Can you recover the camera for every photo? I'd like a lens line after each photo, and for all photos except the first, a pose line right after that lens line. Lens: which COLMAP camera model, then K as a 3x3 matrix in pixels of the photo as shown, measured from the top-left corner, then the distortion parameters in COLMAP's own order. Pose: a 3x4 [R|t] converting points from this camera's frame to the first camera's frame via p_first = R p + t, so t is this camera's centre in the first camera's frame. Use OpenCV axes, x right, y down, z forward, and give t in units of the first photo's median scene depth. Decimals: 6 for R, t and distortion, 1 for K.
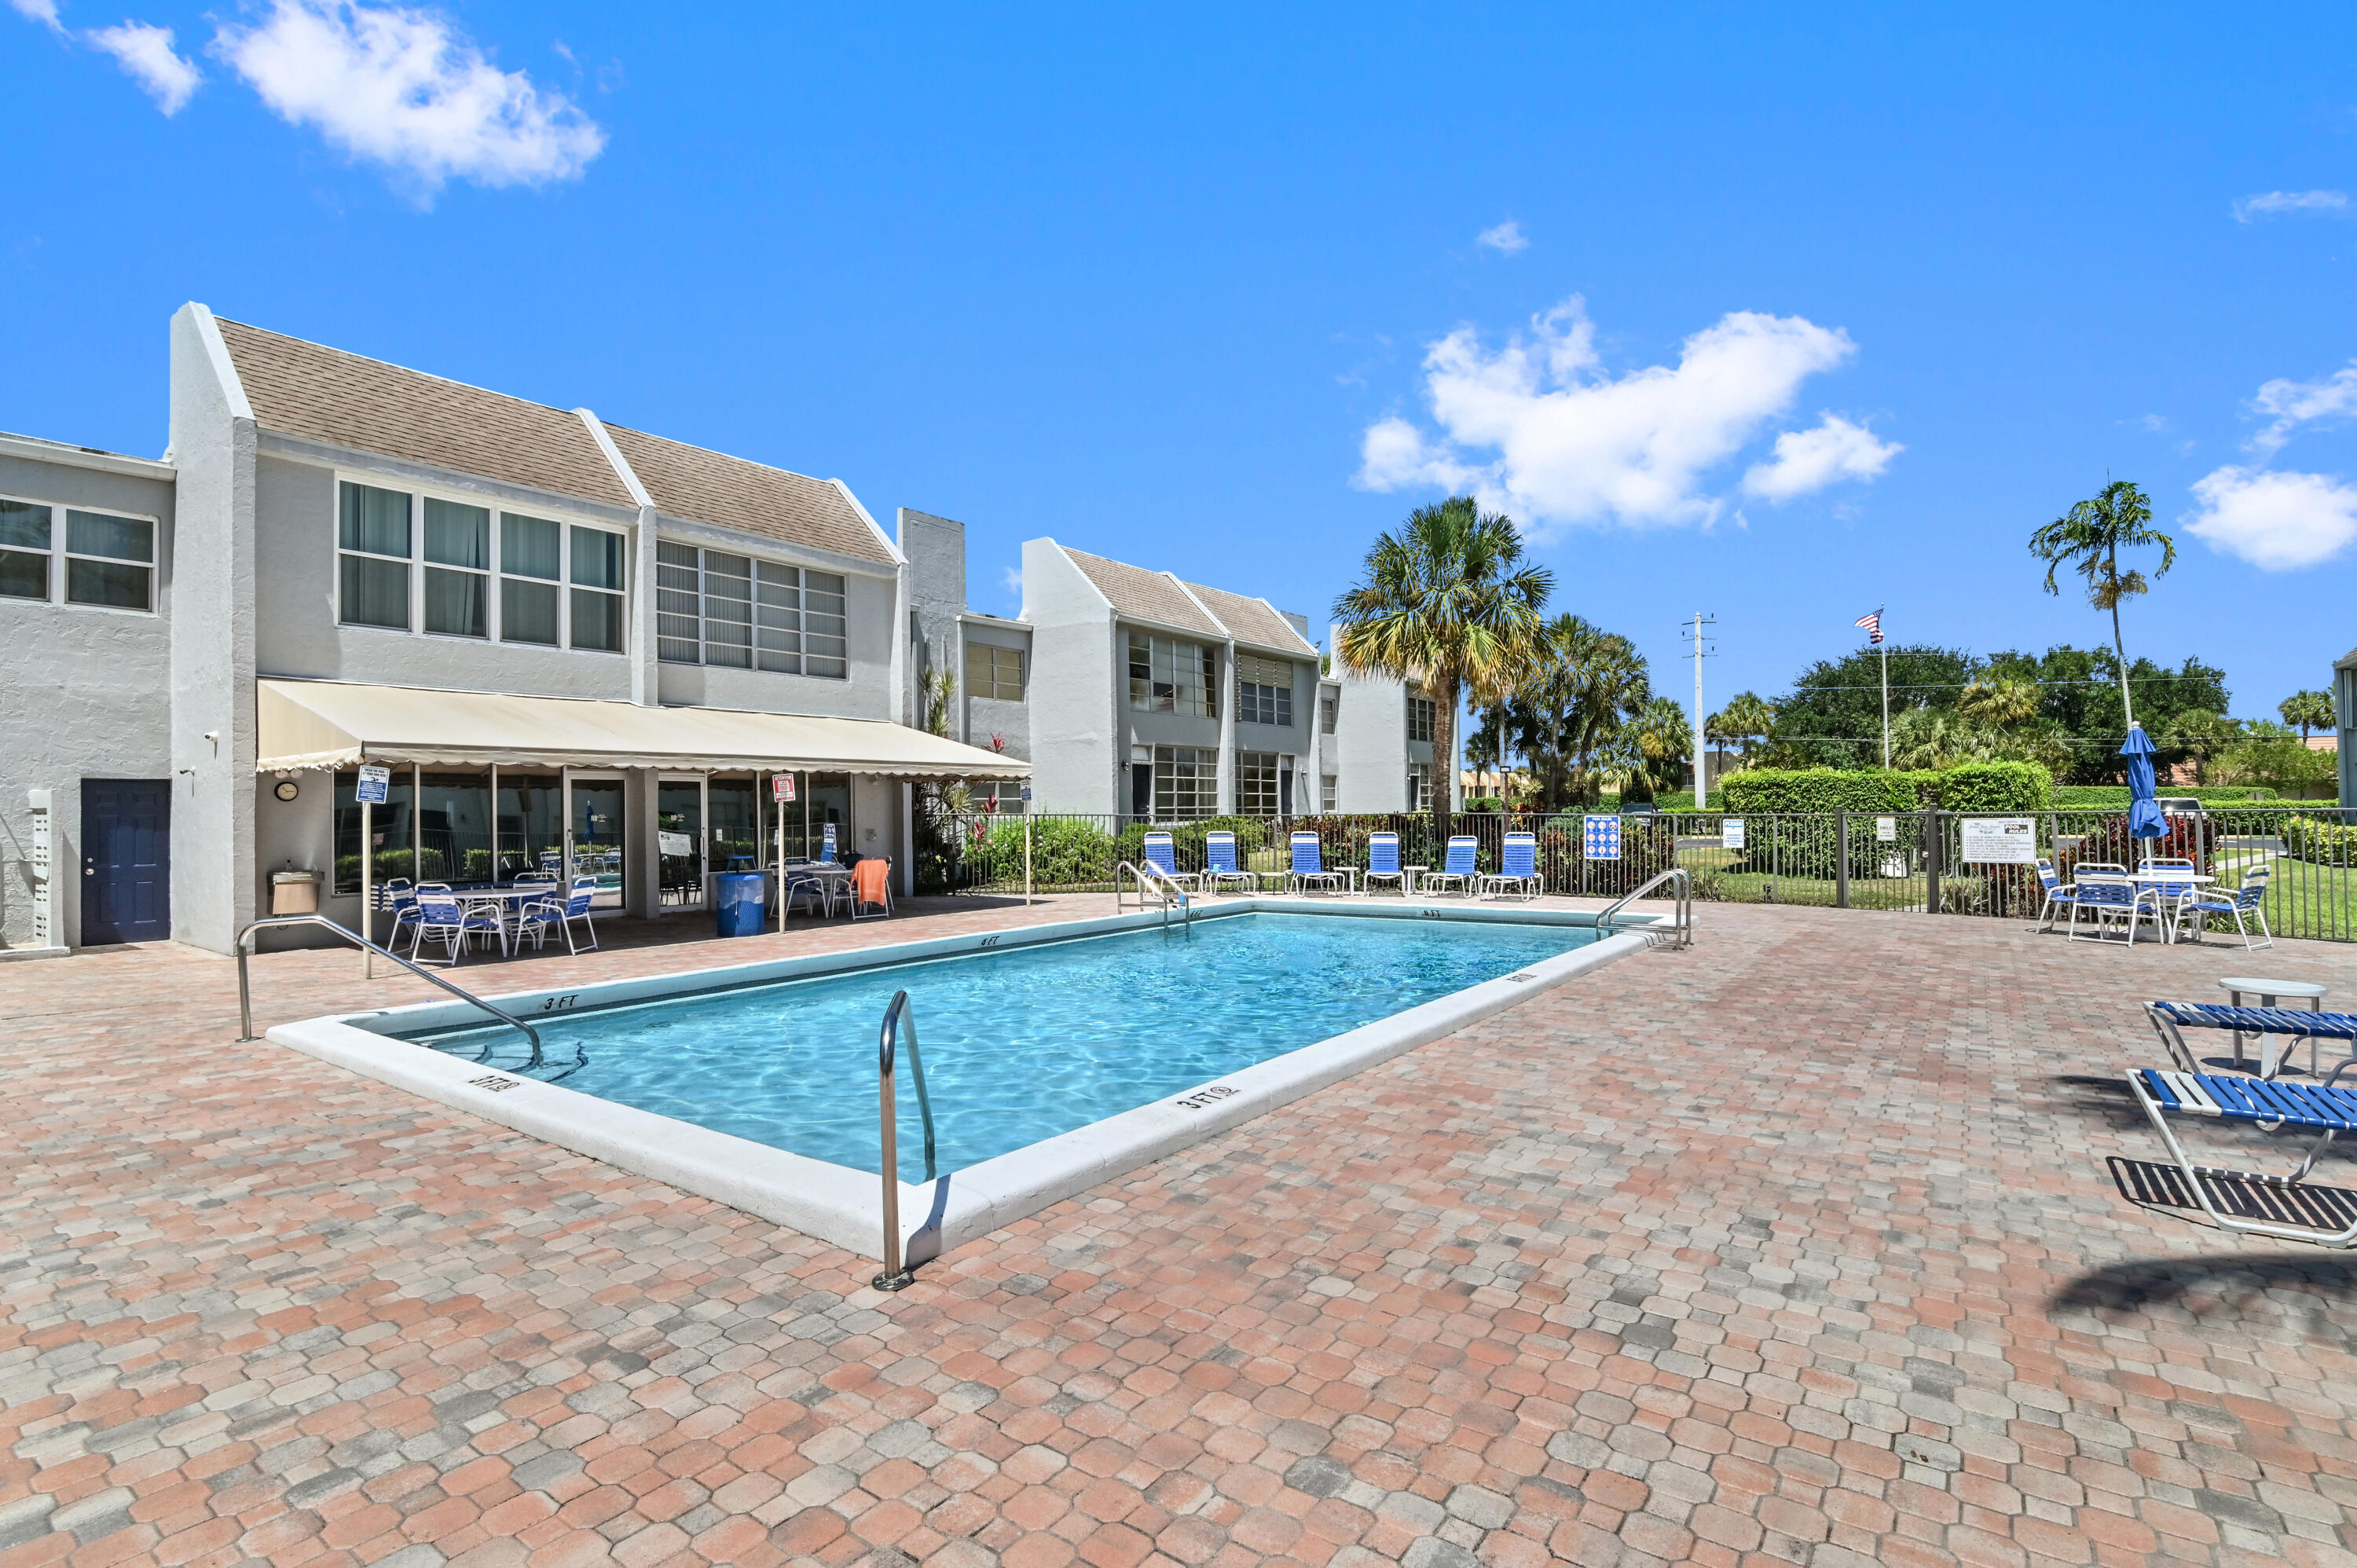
lens RADIAL K [[1111.8, 0, 1170.3], [0, 1111.8, 791.0], [0, 0, 1]] dist [-0.003215, -0.000320]
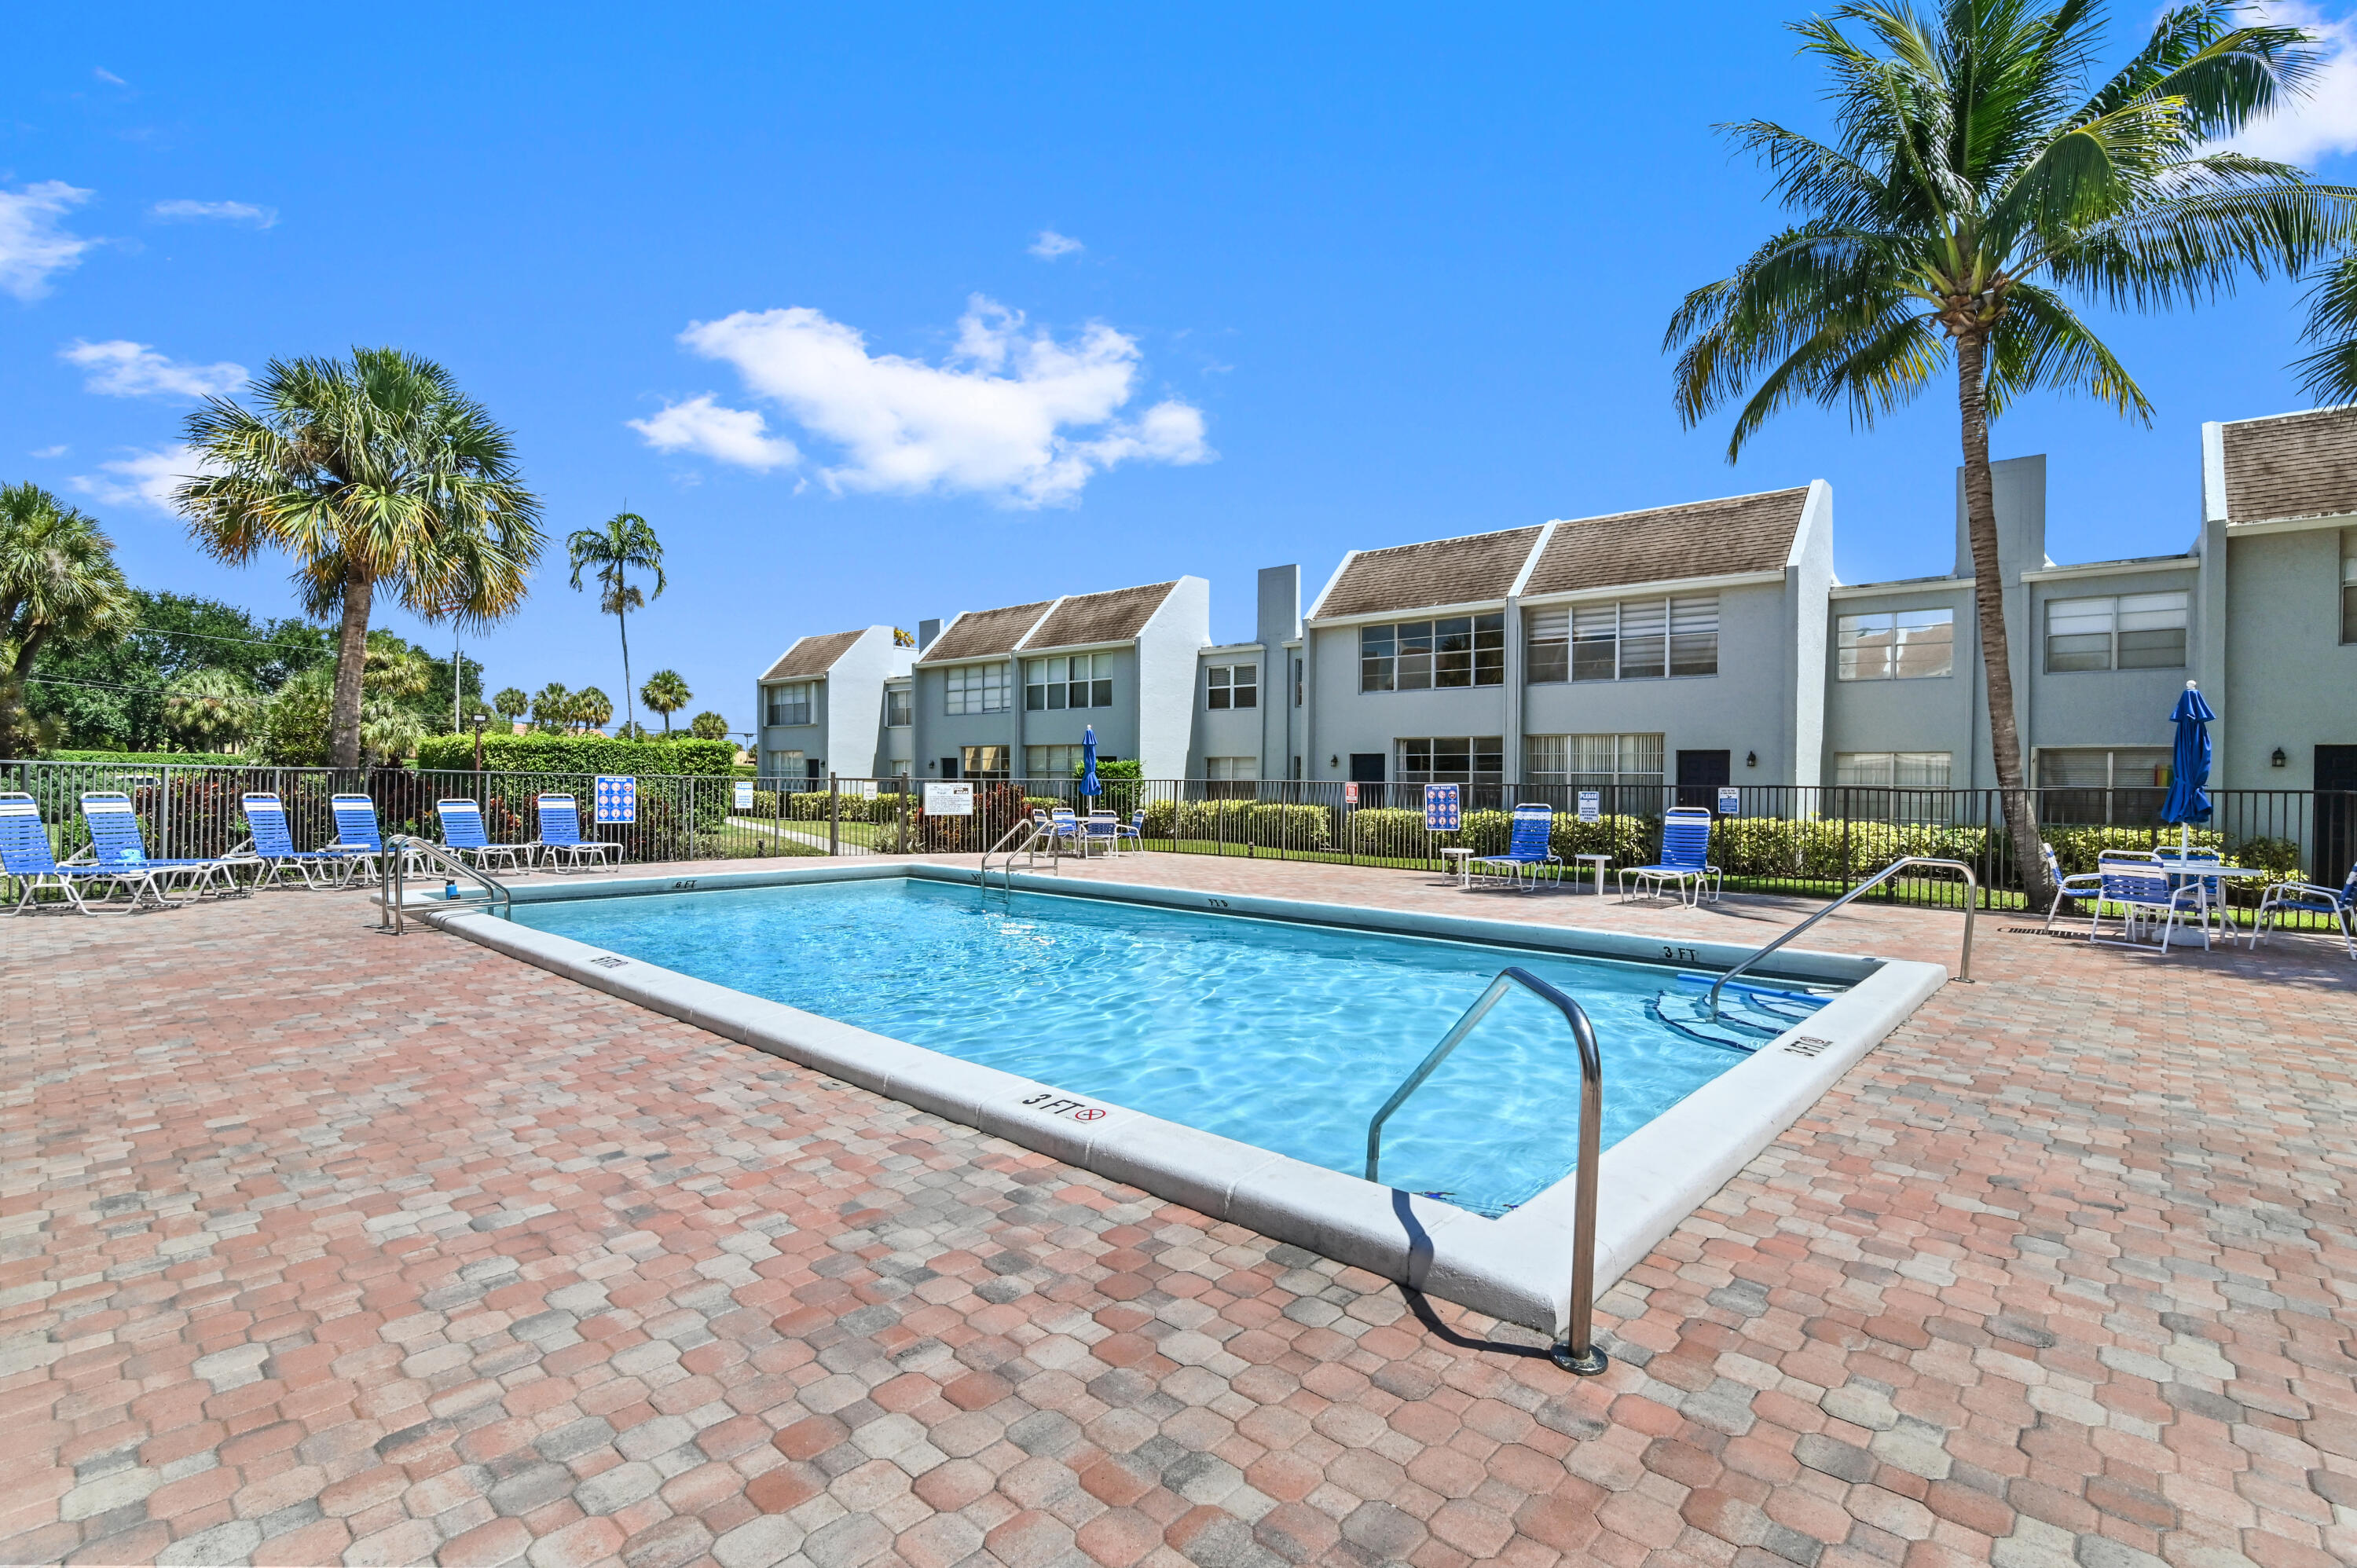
lens RADIAL K [[1111.8, 0, 1167.7], [0, 1111.8, 783.6], [0, 0, 1]] dist [-0.003215, -0.000320]
pose [[0.126977, 0.012511, 0.991827, -0.437170], [-0.031221, 0.999475, -0.008611, 0.019661], [-0.991414, -0.029872, 0.127301, 0.380713]]
